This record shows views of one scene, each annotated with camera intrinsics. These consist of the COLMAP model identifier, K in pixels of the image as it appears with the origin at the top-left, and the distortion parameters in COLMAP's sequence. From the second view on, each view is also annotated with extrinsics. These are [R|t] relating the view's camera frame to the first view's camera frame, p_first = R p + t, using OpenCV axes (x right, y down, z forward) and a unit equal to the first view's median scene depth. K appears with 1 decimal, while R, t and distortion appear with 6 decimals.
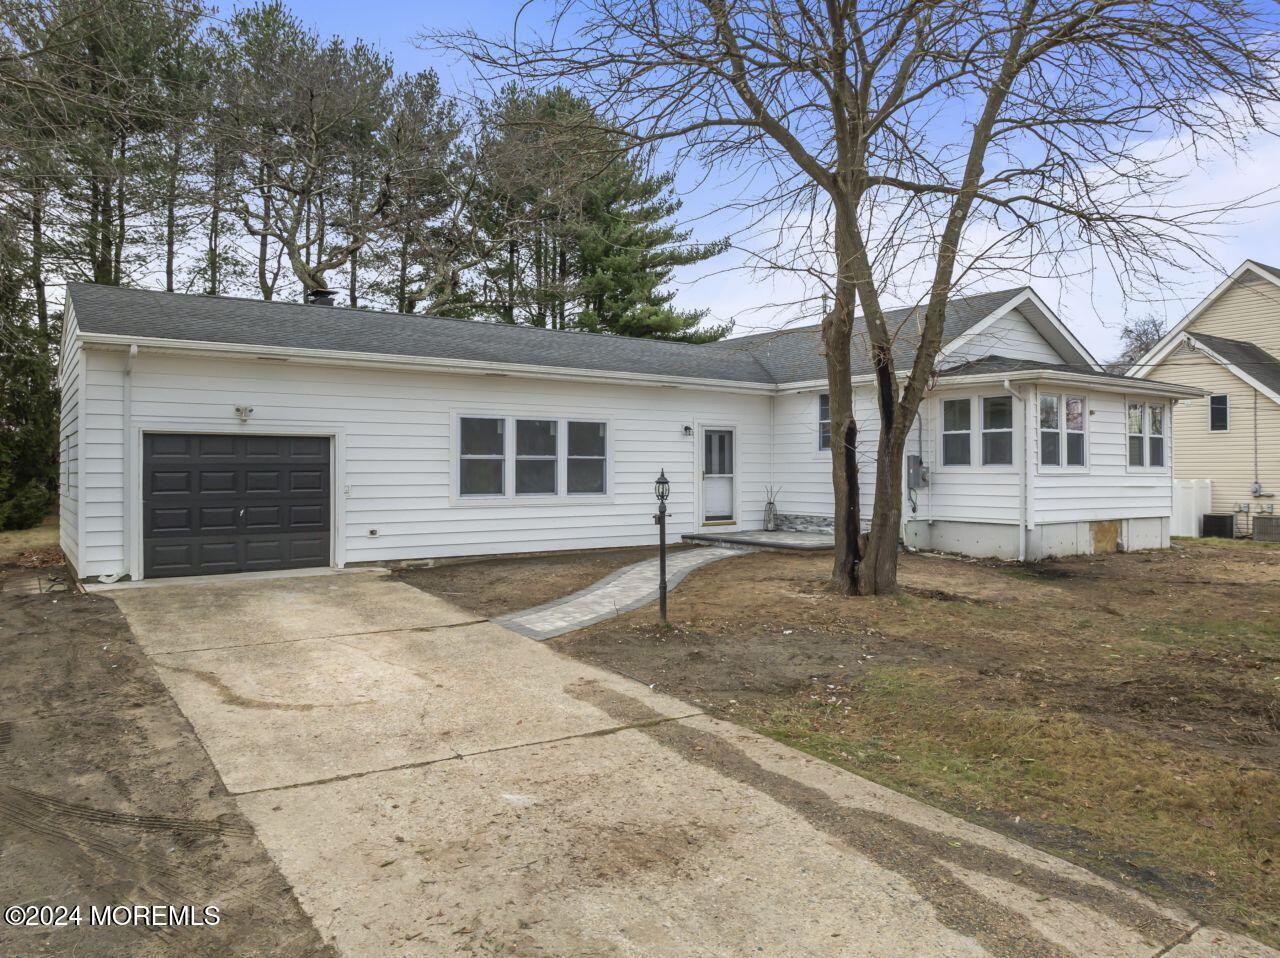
lens RADIAL K [[930.3, 0, 645.1], [0, 930.3, 475.3], [0, 0, 1]] dist [-0.007052, -0.000046]
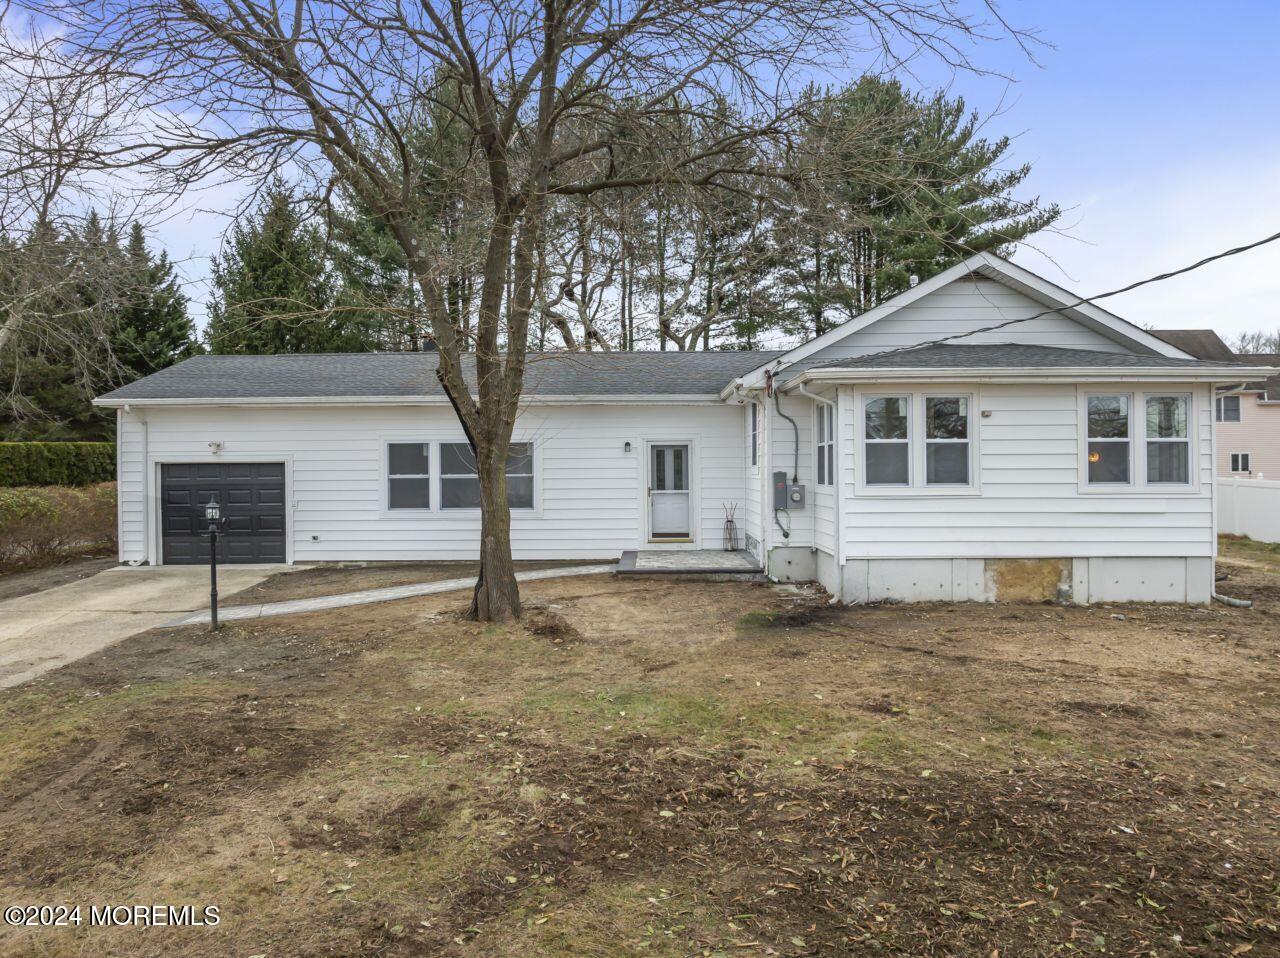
lens RADIAL K [[930.3, 0, 644.1], [0, 930.3, 479.1], [0, 0, 1]] dist [-0.007052, -0.000046]
pose [[0.797639, -0.000292, -0.603135, 0.753612], [0.003492, 0.999985, 0.004135, -0.019996], [0.603125, -0.005404, 0.797629, 0.244053]]
